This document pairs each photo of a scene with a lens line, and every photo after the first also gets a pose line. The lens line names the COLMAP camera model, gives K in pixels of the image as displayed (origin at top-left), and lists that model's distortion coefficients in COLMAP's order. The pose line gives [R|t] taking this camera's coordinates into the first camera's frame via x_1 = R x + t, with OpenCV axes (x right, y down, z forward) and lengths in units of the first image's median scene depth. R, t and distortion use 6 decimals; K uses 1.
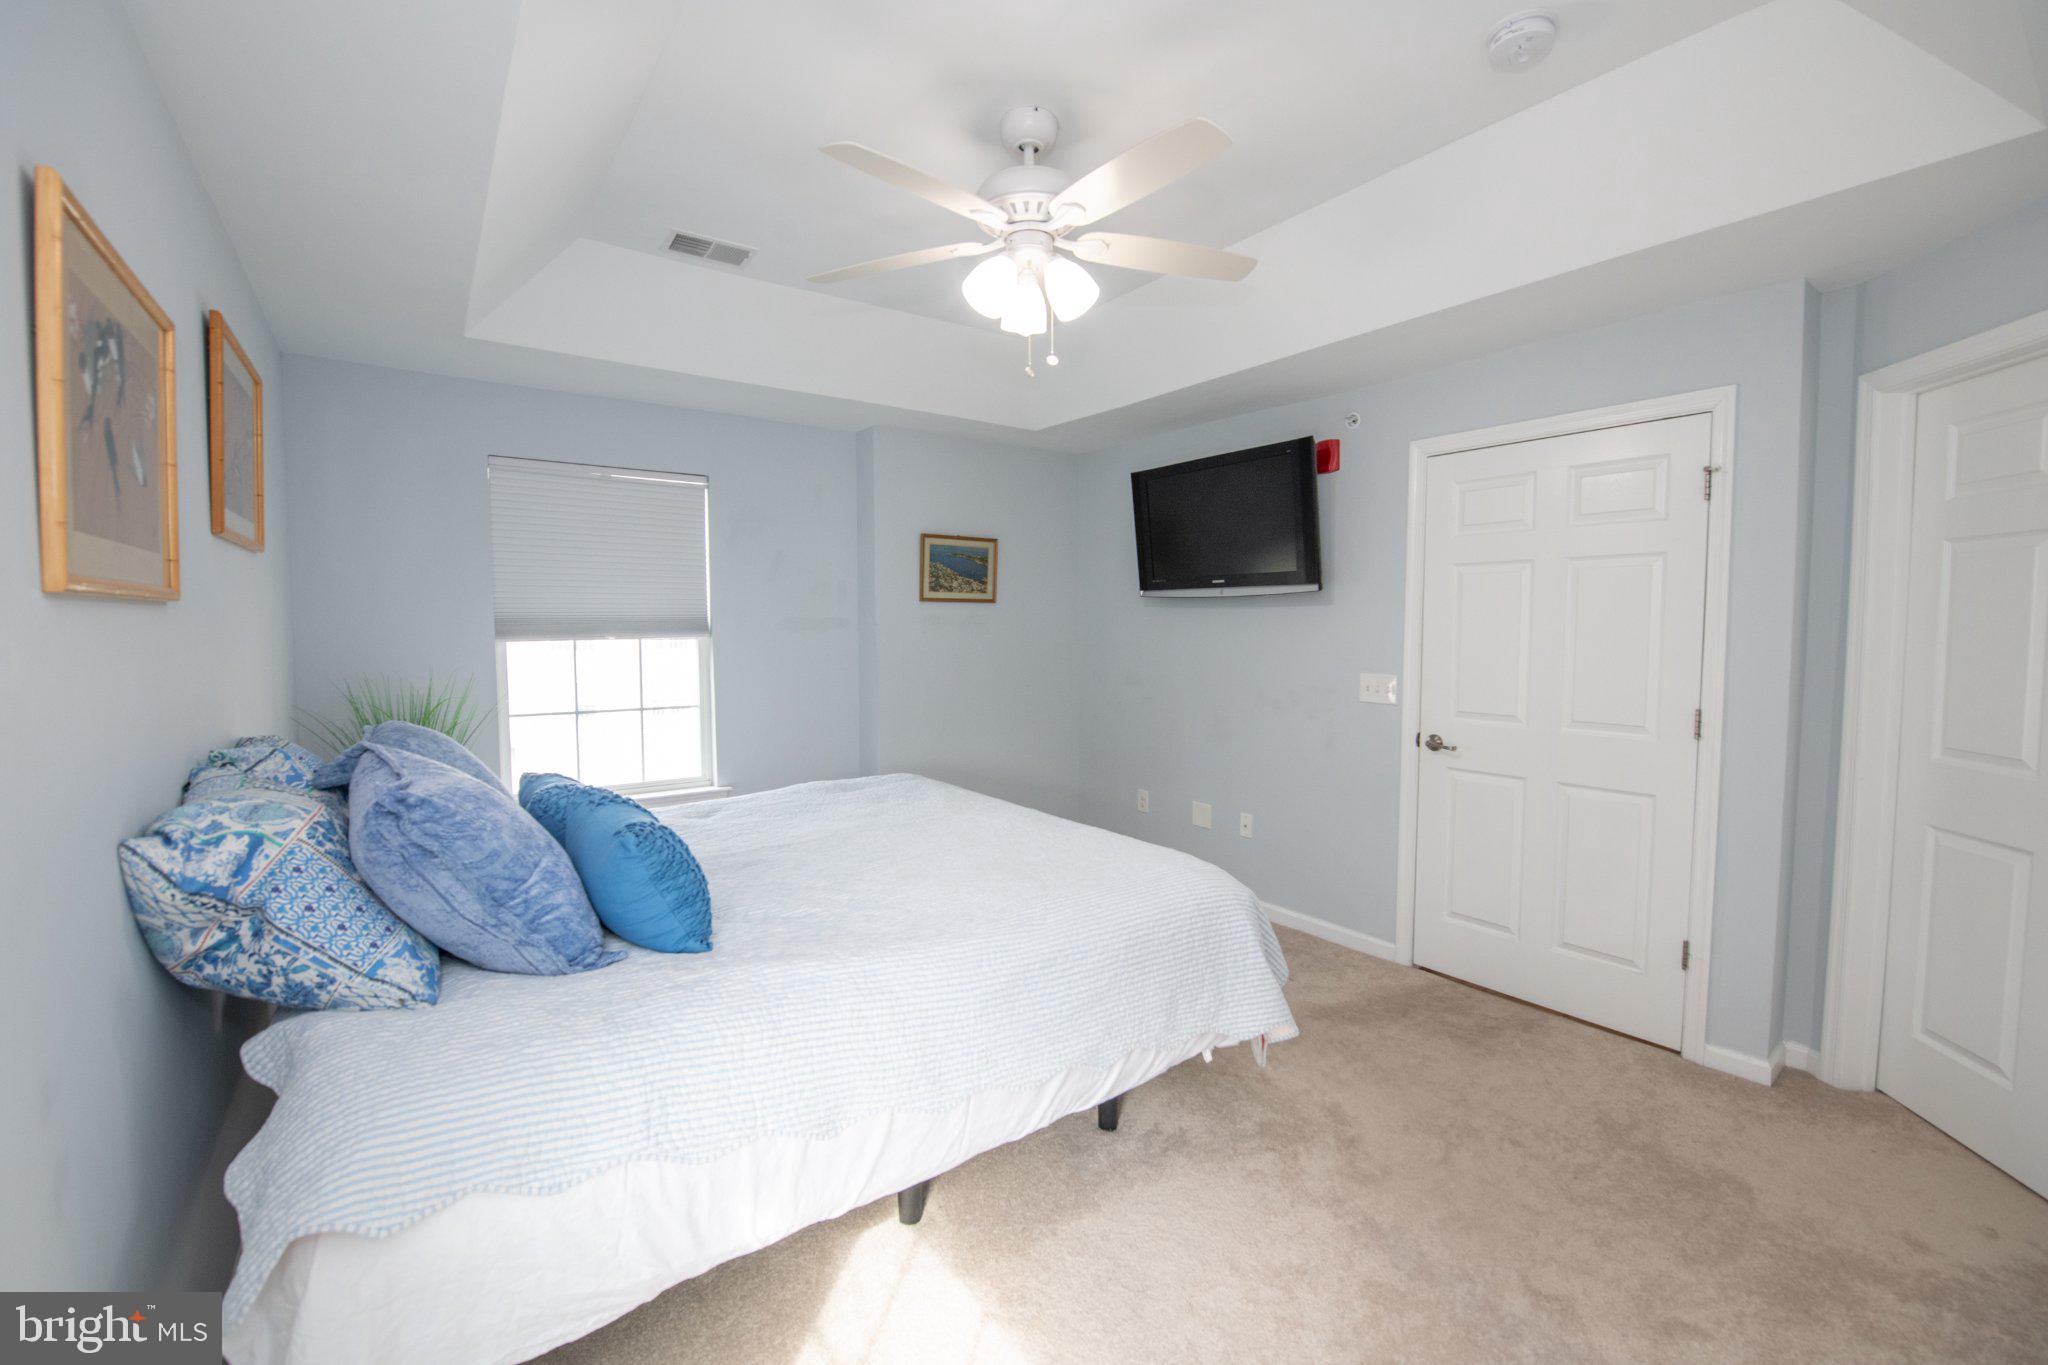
lens RADIAL K [[848.4, 0, 1011.9], [0, 848.4, 682.2], [0, 0, 1]] dist [-0.013057, -0.003088]
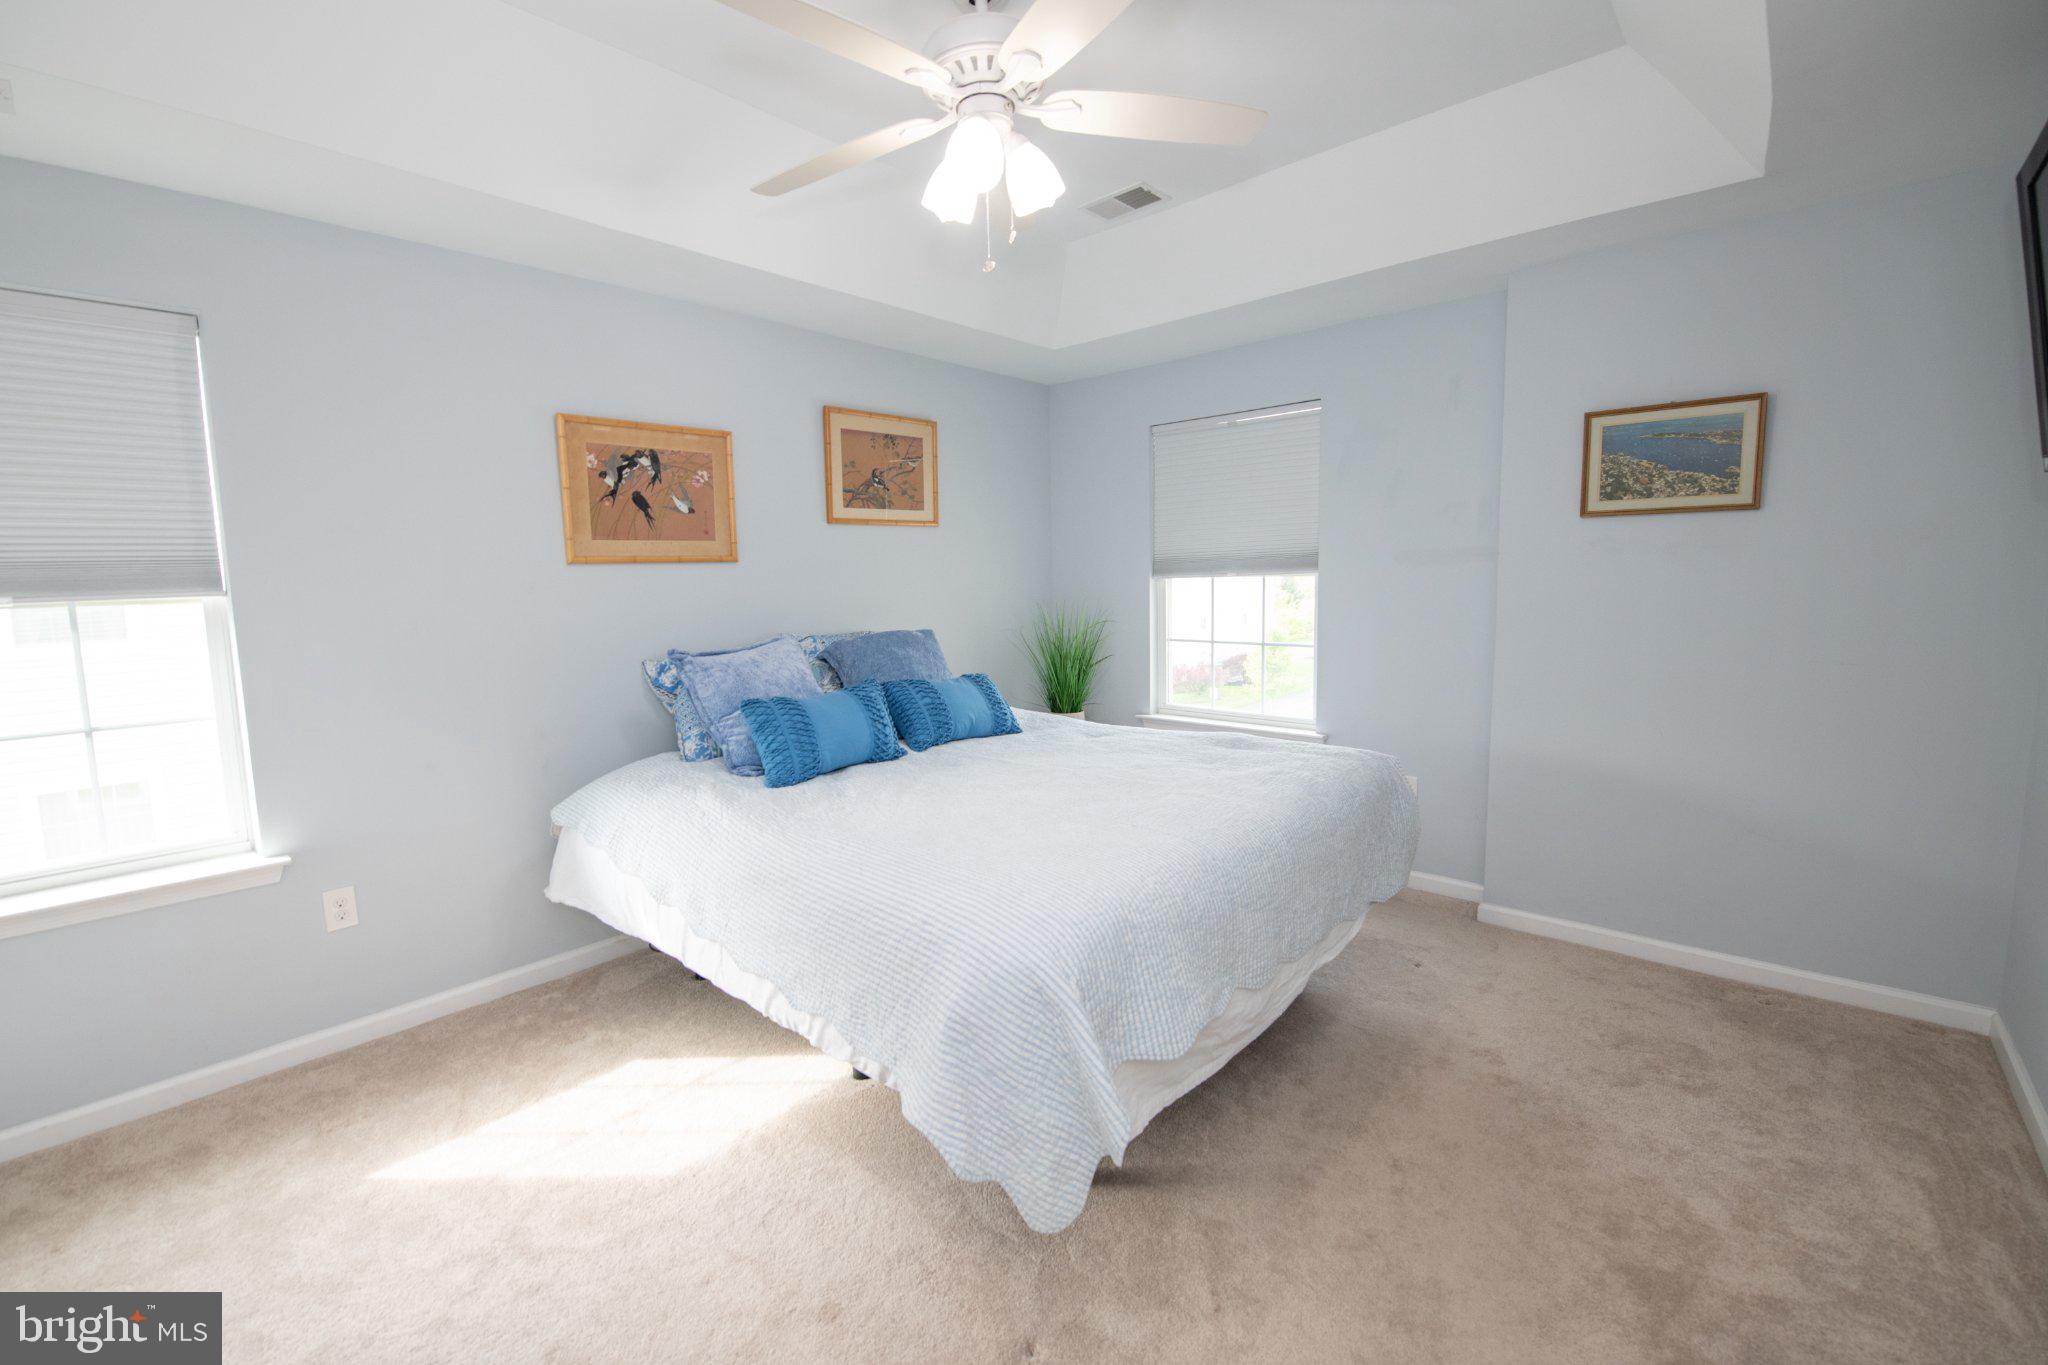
lens RADIAL K [[848.4, 0, 1015.6], [0, 848.4, 683.1], [0, 0, 1]] dist [-0.013057, -0.003088]
pose [[0.227048, 0.119890, -0.966476, 0.448945], [-0.039497, 0.992711, 0.113866, -0.023419], [0.973082, 0.012320, 0.230128, 0.415314]]
